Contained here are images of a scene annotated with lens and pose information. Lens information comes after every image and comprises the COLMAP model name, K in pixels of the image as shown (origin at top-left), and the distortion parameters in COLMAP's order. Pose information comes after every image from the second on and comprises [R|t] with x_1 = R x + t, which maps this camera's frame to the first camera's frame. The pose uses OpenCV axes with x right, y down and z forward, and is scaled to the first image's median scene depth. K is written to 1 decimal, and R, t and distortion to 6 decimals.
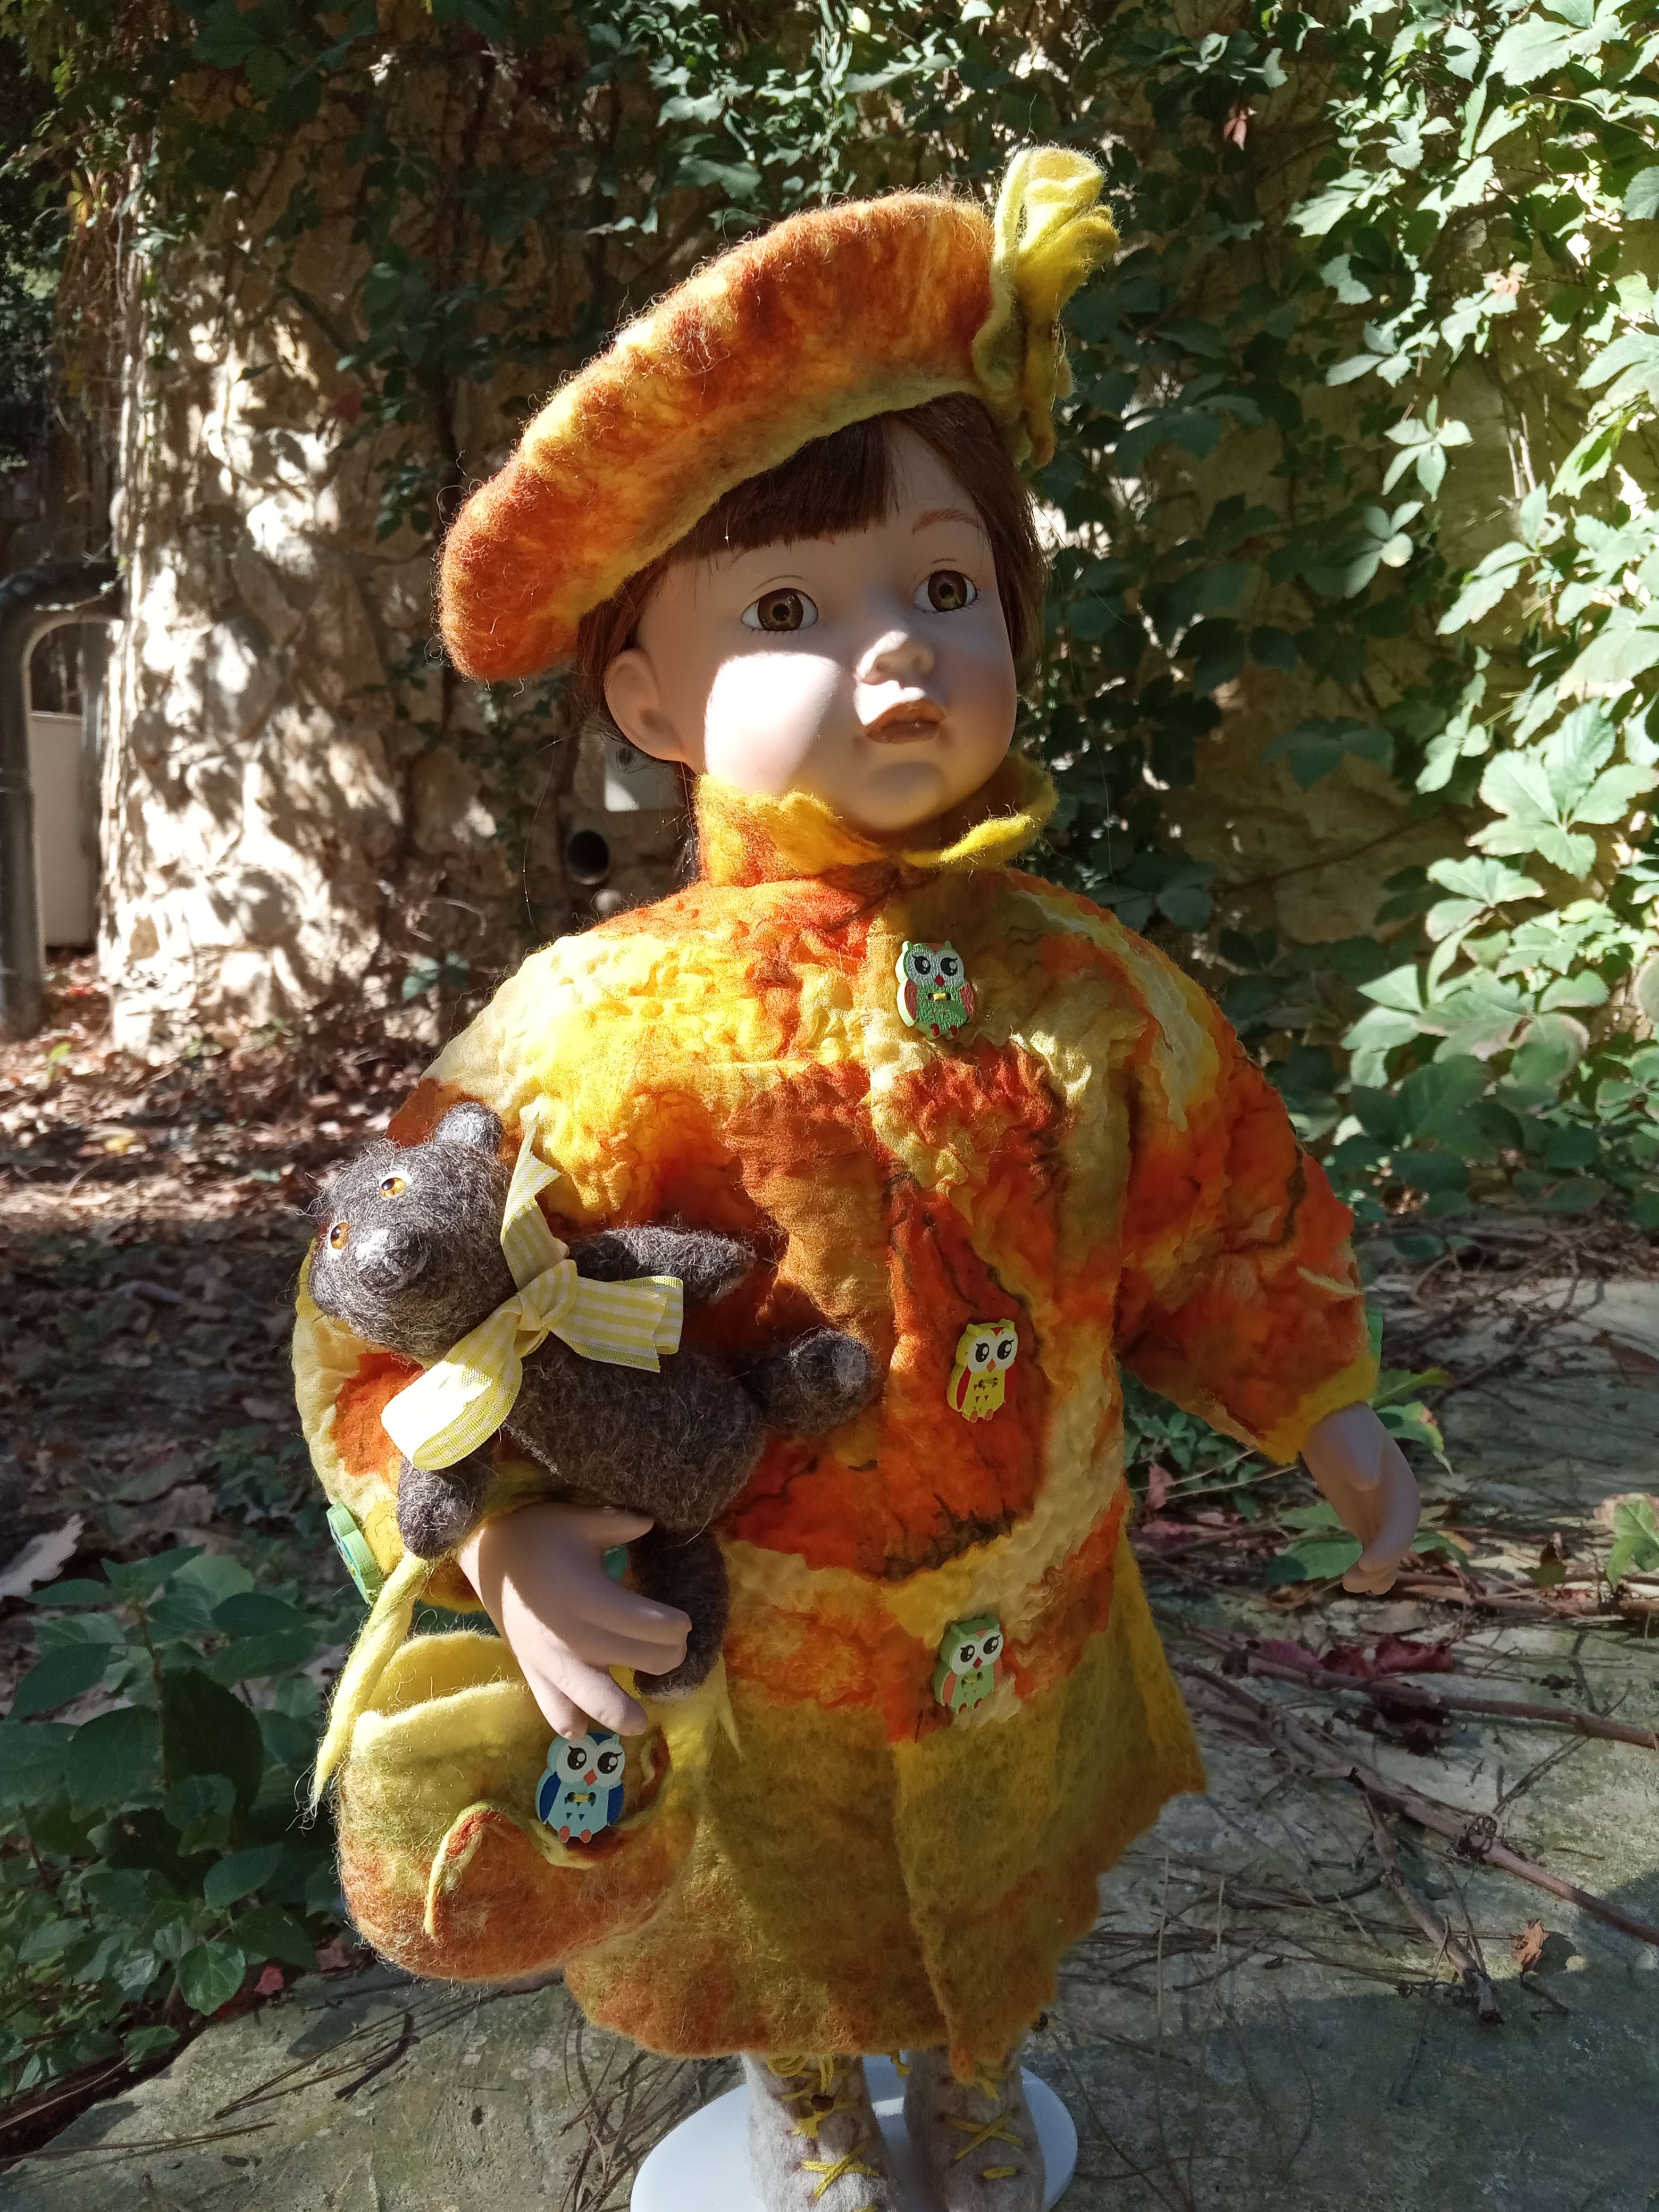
lens RADIAL K [[1806.7, 0, 832.5], [0, 1806.7, 1096.9], [0, 0, 1]] dist [0.089969, -0.135782]
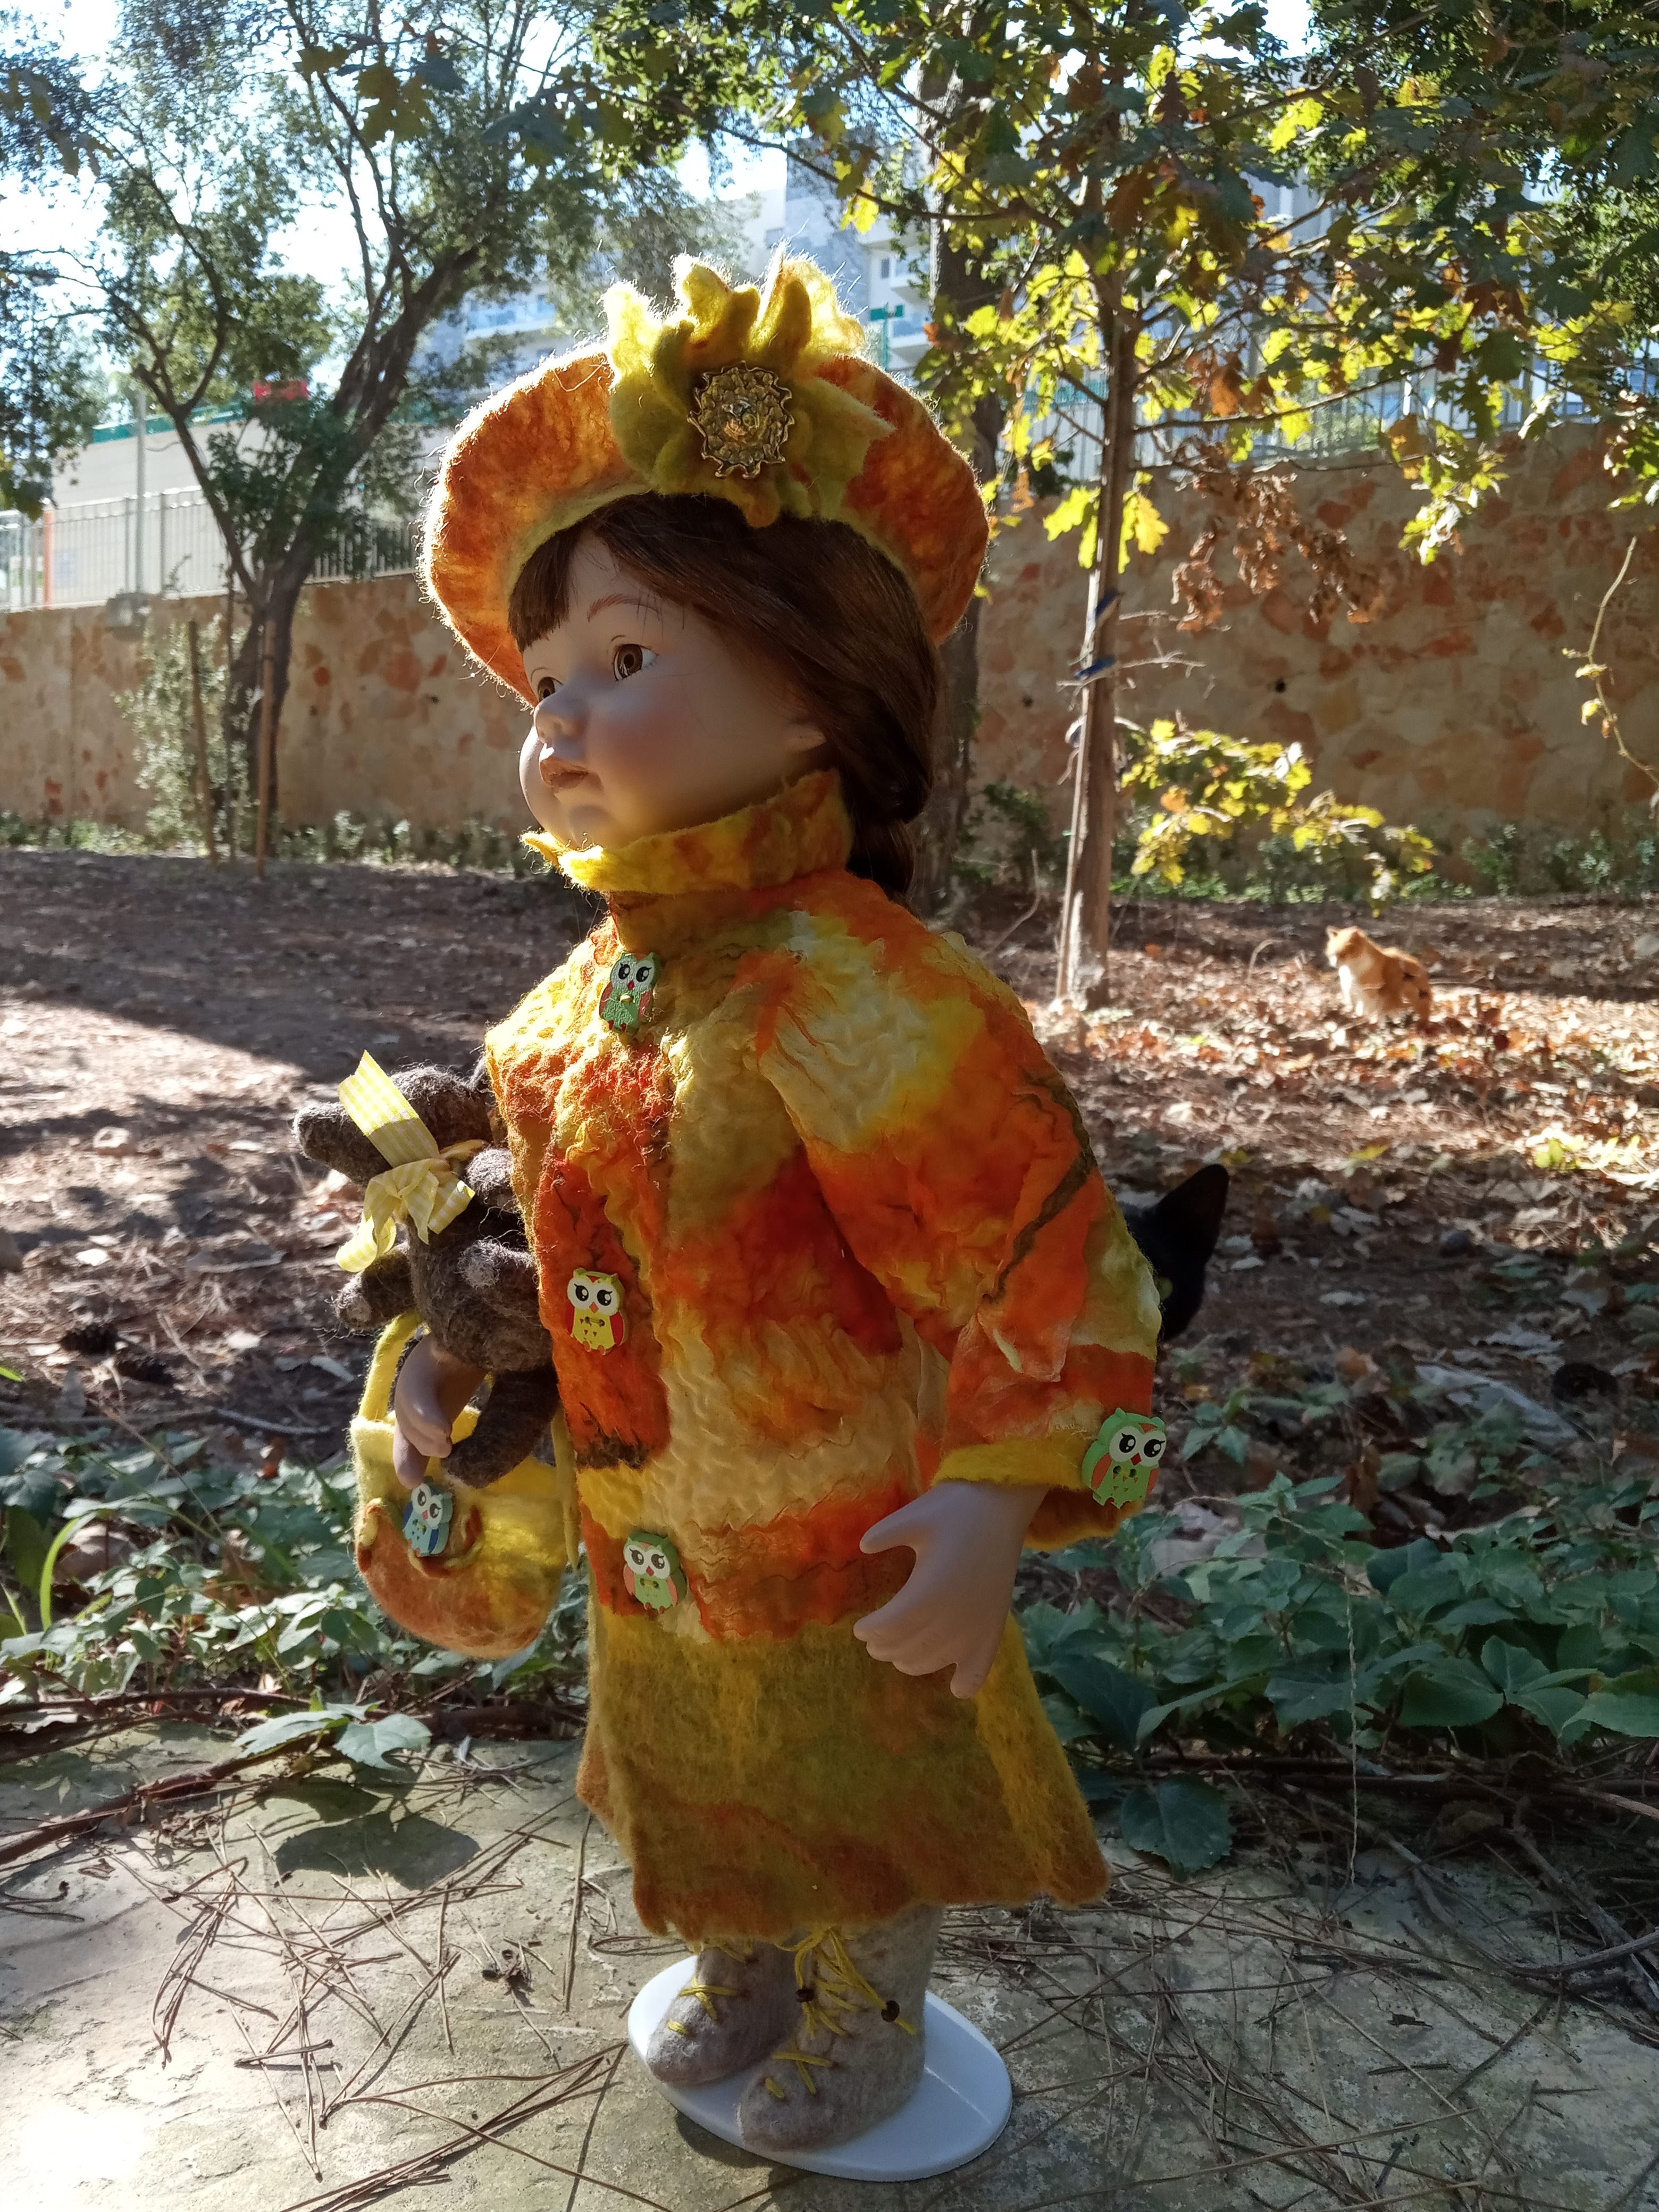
lens RADIAL K [[1806.7, 0, 811.3], [0, 1806.7, 1093.2], [0, 0, 1]] dist [0.089969, -0.135782]
pose [[0.398009, 0.104116, -0.911454, 1.129235], [-0.106172, 0.992090, 0.066964, -0.080559], [0.911217, 0.070118, 0.405916, 0.588249]]
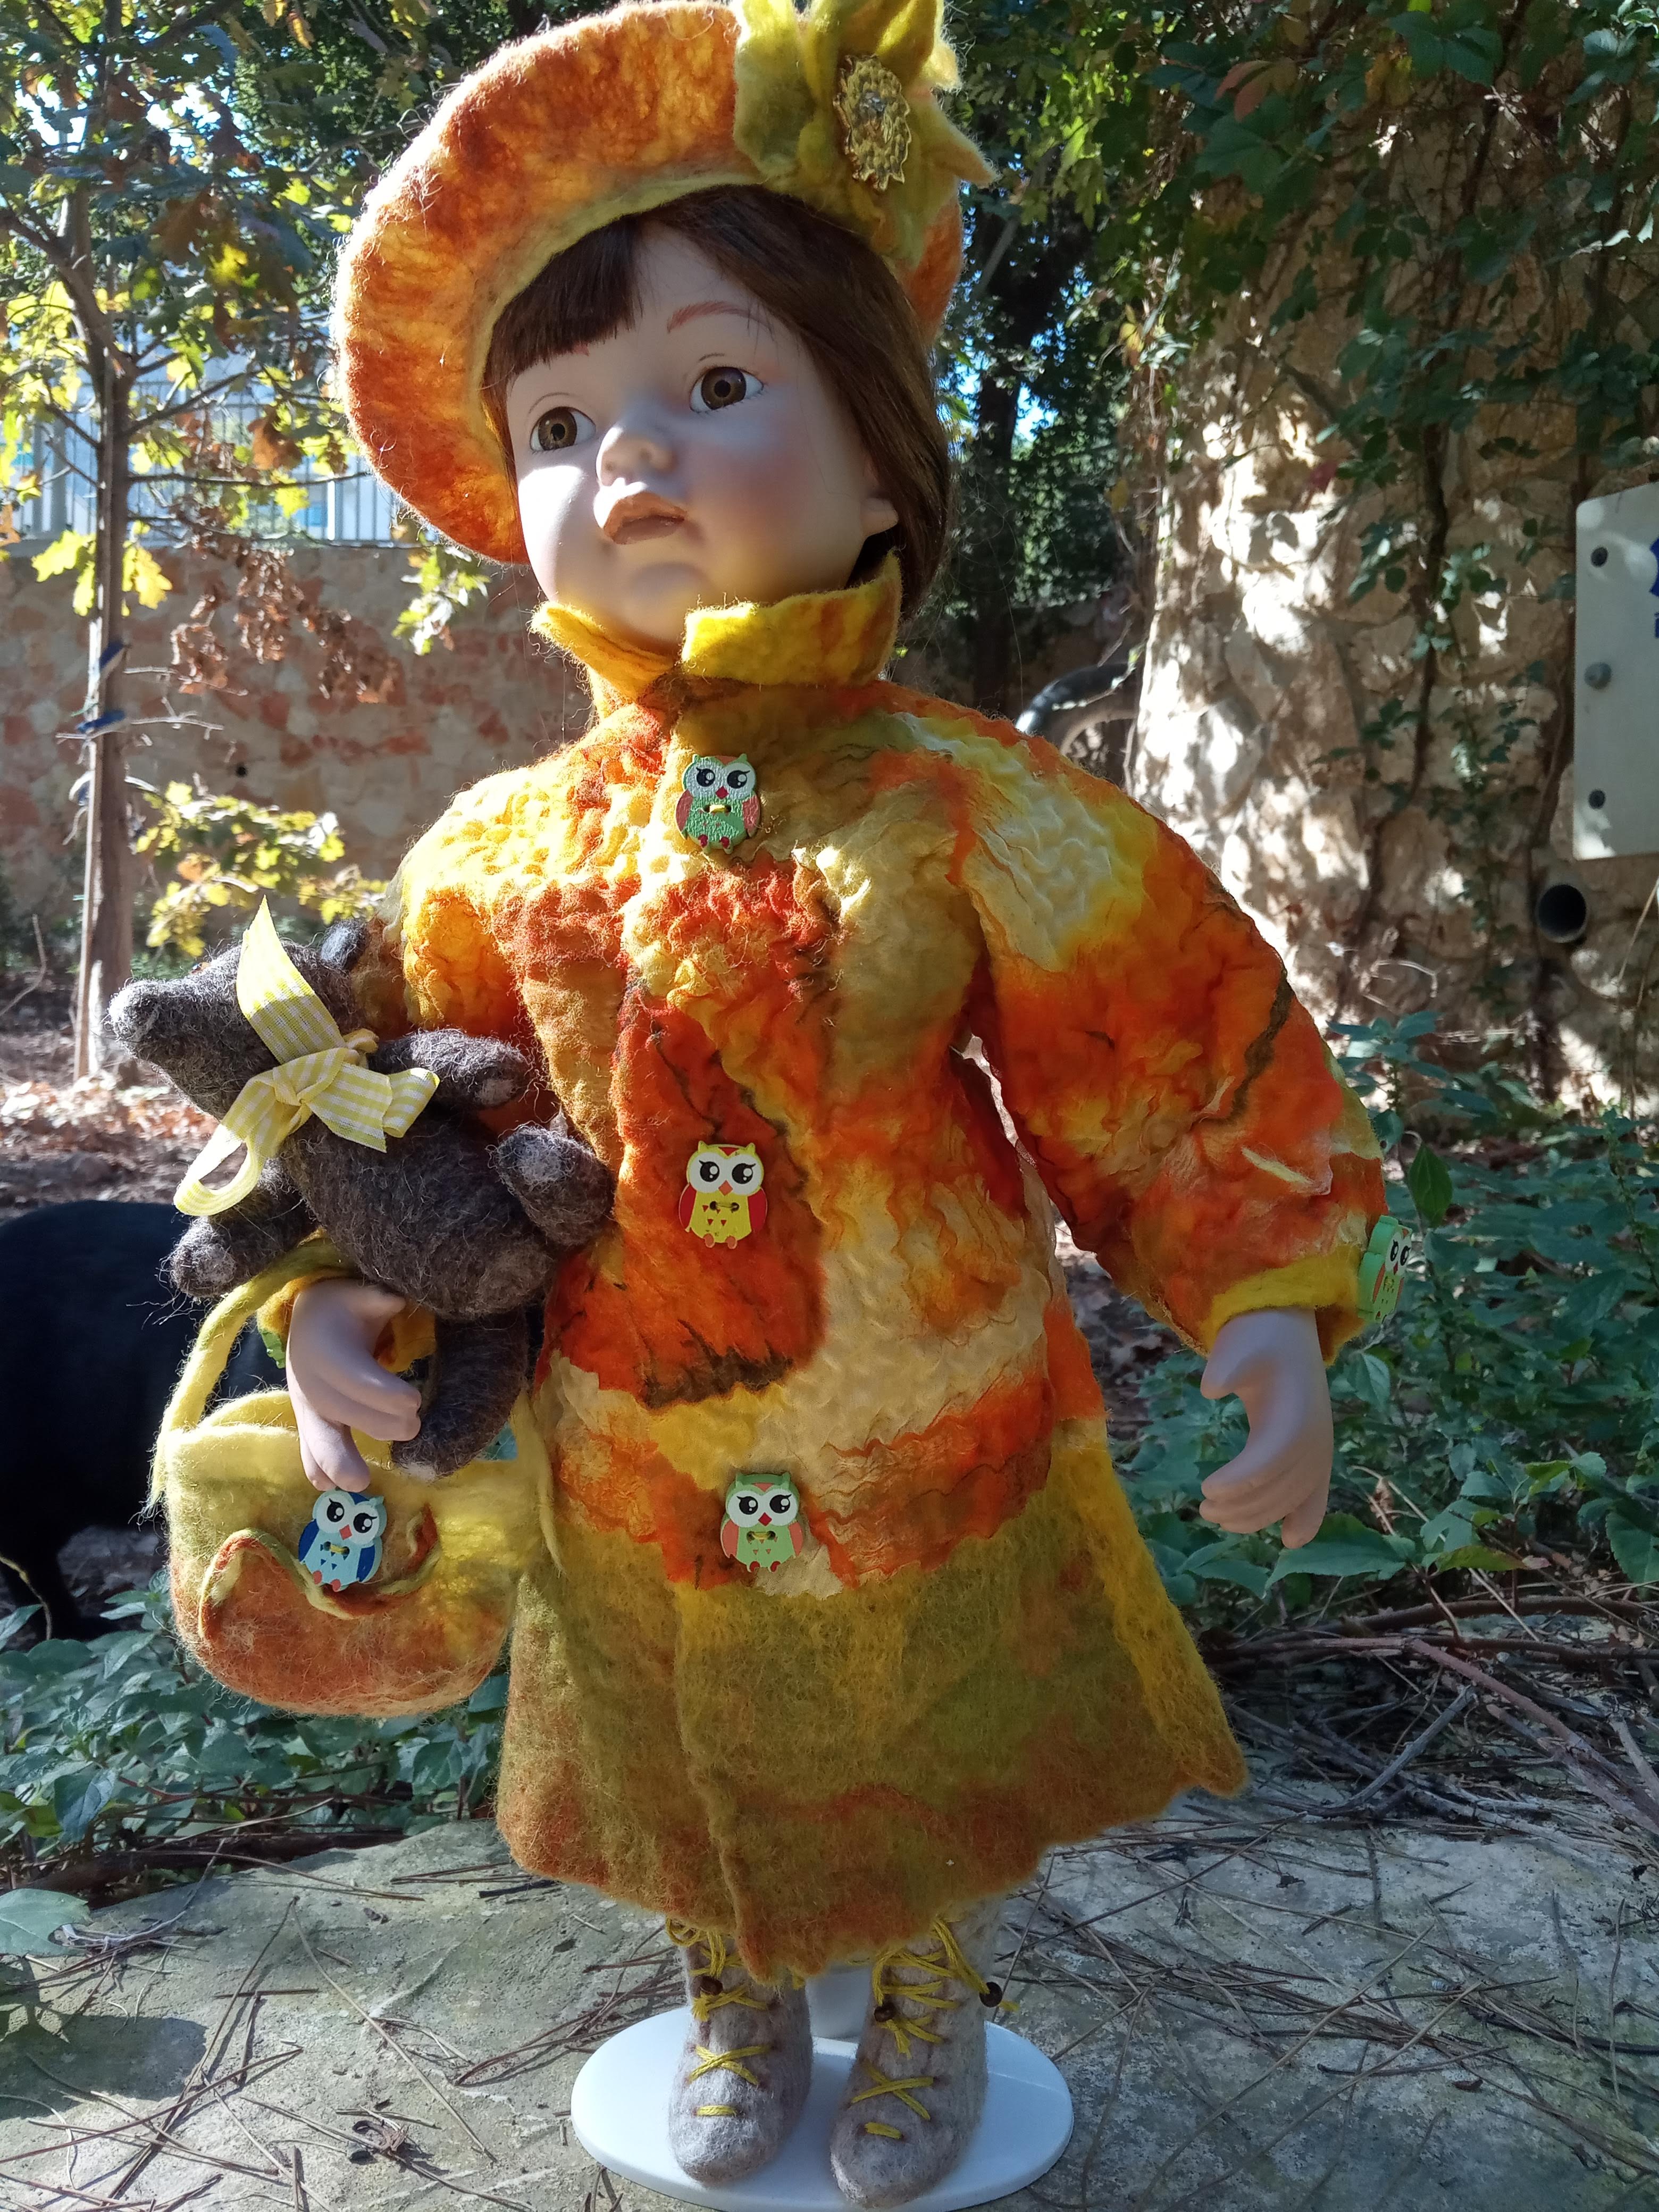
lens RADIAL K [[1806.7, 0, 826.5], [0, 1806.7, 1095.6], [0, 0, 1]] dist [0.089969, -0.135782]
pose [[0.834026, 0.031778, -0.550810, 0.605339], [-0.059905, 0.997654, -0.033148, 0.118786], [0.548464, 0.060643, 0.833972, 0.215972]]
